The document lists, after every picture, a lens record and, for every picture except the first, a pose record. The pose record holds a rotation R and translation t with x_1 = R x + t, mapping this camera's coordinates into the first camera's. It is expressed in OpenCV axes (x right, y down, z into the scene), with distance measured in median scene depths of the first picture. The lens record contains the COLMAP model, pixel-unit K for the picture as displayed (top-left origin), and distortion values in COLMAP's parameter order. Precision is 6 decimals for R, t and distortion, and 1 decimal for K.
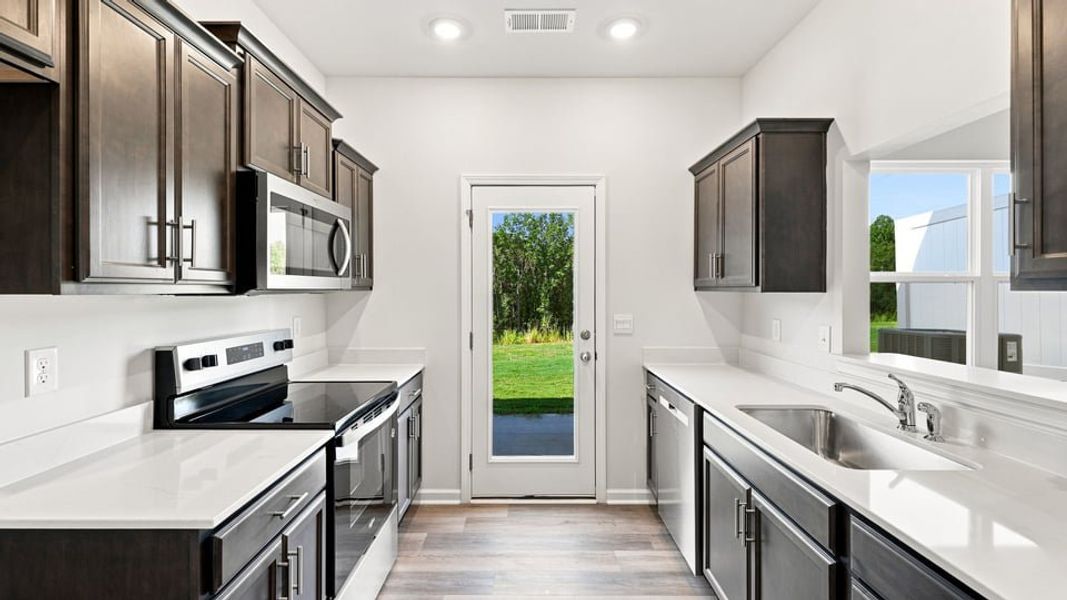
lens RADIAL K [[459.1, 0, 532.6], [0, 459.1, 288.7], [0, 0, 1]] dist [0.003336, 0.000092]
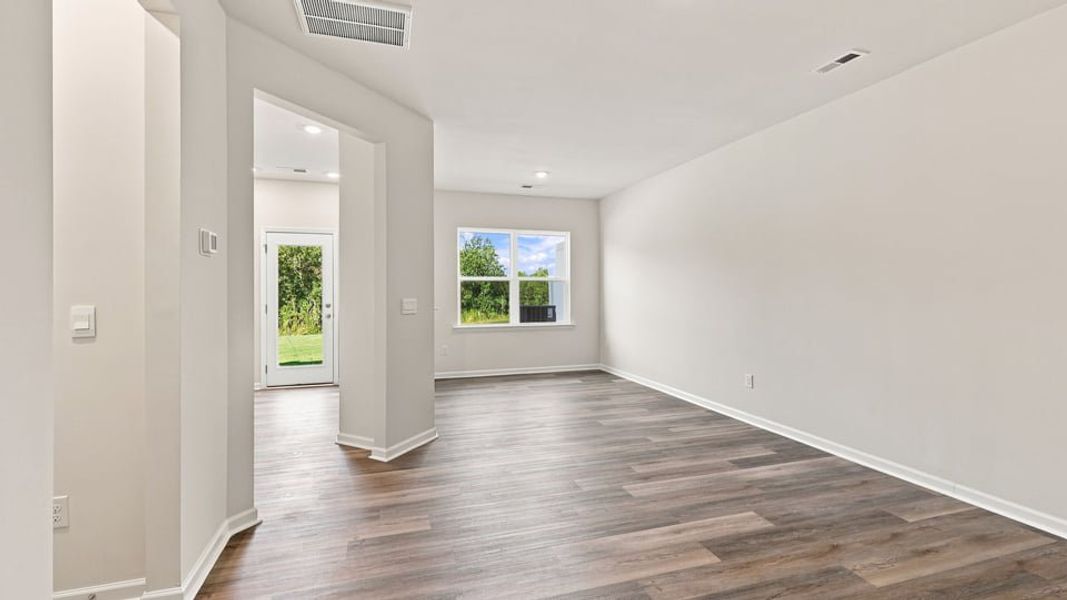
lens RADIAL K [[459.1, 0, 532.6], [0, 459.1, 288.7], [0, 0, 1]] dist [0.003336, 0.000092]
pose [[0.953886, -0.003038, 0.300153, 0.483982], [0.003414, 0.999994, -0.000727, 0.037239], [-0.300149, 0.001718, 0.953891, -1.645049]]
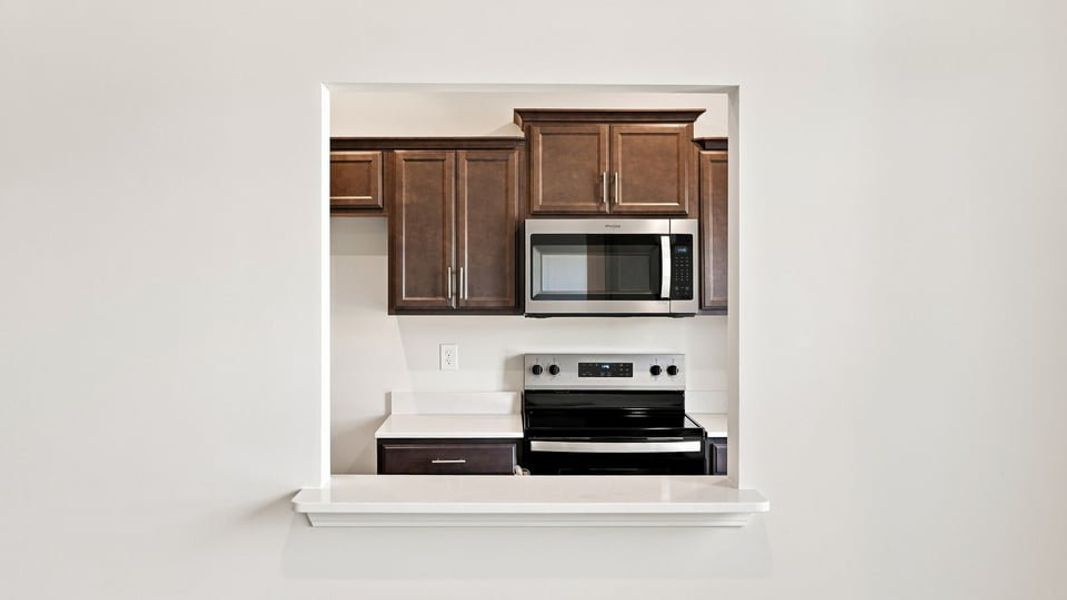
lens RADIAL K [[945.0, 0, 533.5], [0, 945.0, 300.0], [0, 0, 1]] dist [0.001858, 0.000184]
pose [[0.007199, 0.005490, -0.999959, 1.377202], [-0.000095, 0.999985, 0.005489, -0.033481], [0.999974, 0.000056, 0.007199, 0.690648]]
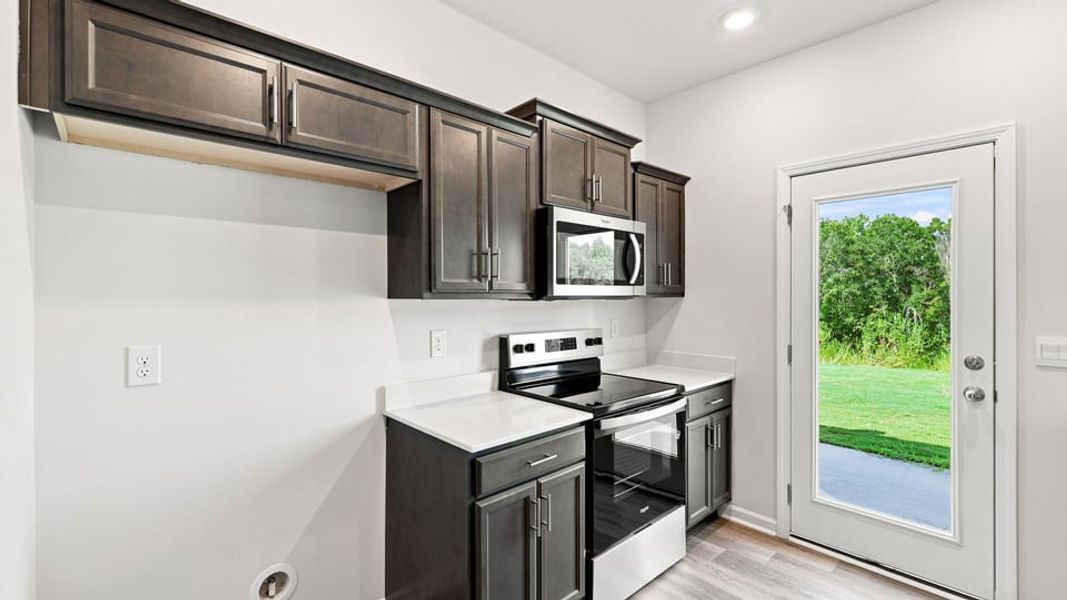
lens RADIAL K [[461.6, 0, 525.6], [0, 461.6, 295.9], [0, 0, 1]] dist [0.016001, -0.000020]
pose [[0.672820, 0.001386, -0.739805, 0.234404], [0.000678, 0.999997, 0.002490, -0.001679], [0.739806, -0.002177, 0.672817, 0.040906]]
